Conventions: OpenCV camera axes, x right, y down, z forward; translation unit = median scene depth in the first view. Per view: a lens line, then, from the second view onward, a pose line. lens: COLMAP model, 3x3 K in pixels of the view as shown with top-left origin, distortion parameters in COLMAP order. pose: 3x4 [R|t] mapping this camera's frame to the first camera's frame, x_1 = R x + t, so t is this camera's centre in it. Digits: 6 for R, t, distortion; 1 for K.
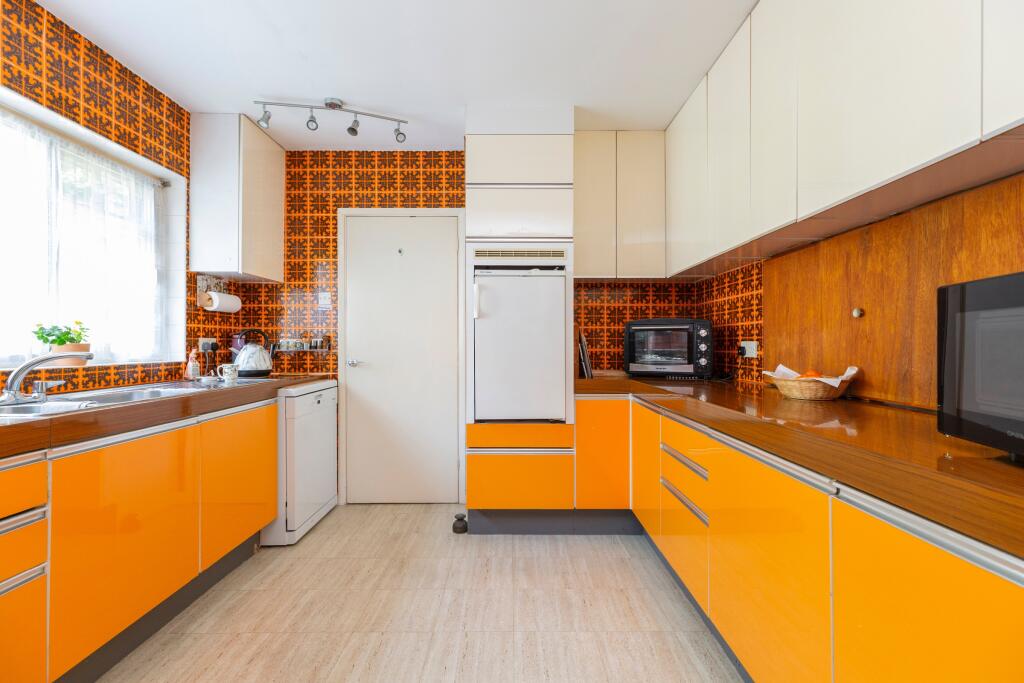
lens RADIAL K [[457.9, 0, 508.1], [0, 457.9, 343.2], [0, 0, 1]] dist [-0.001275, 0.000739]
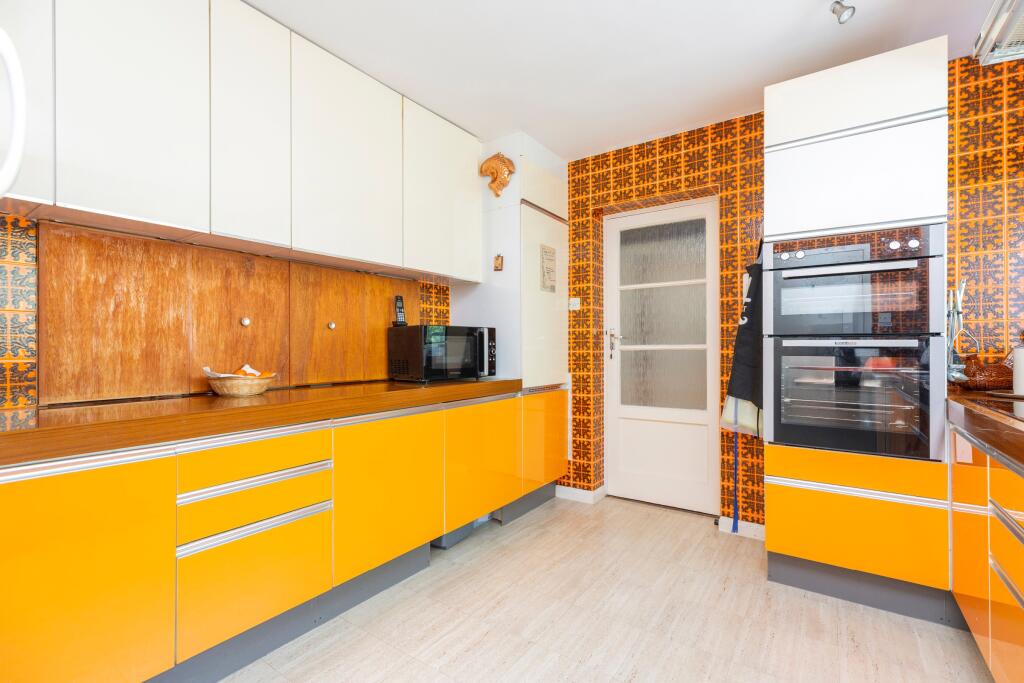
lens RADIAL K [[457.9, 0, 519.5], [0, 457.9, 344.6], [0, 0, 1]] dist [-0.001275, 0.000739]
pose [[-0.834920, 0.001432, 0.550370, -0.516817], [-0.001275, 0.999989, -0.004537, 0.001063], [-0.550370, -0.004489, -0.834909, 1.523930]]
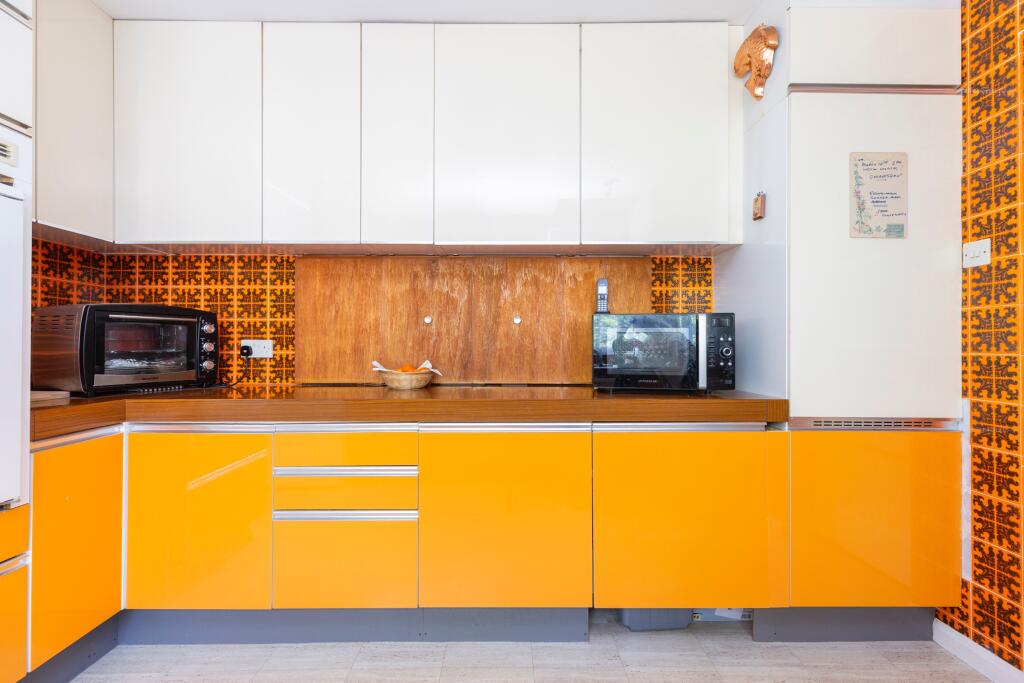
lens RADIAL K [[457.9, 0, 512.4], [0, 457.9, 342.1], [0, 0, 1]] dist [-0.001275, 0.000739]
pose [[-0.018793, 0.004461, 0.999813, -0.542365], [-0.002786, 0.999986, -0.004514, 0.003747], [-0.999820, -0.002870, -0.018780, 0.726544]]
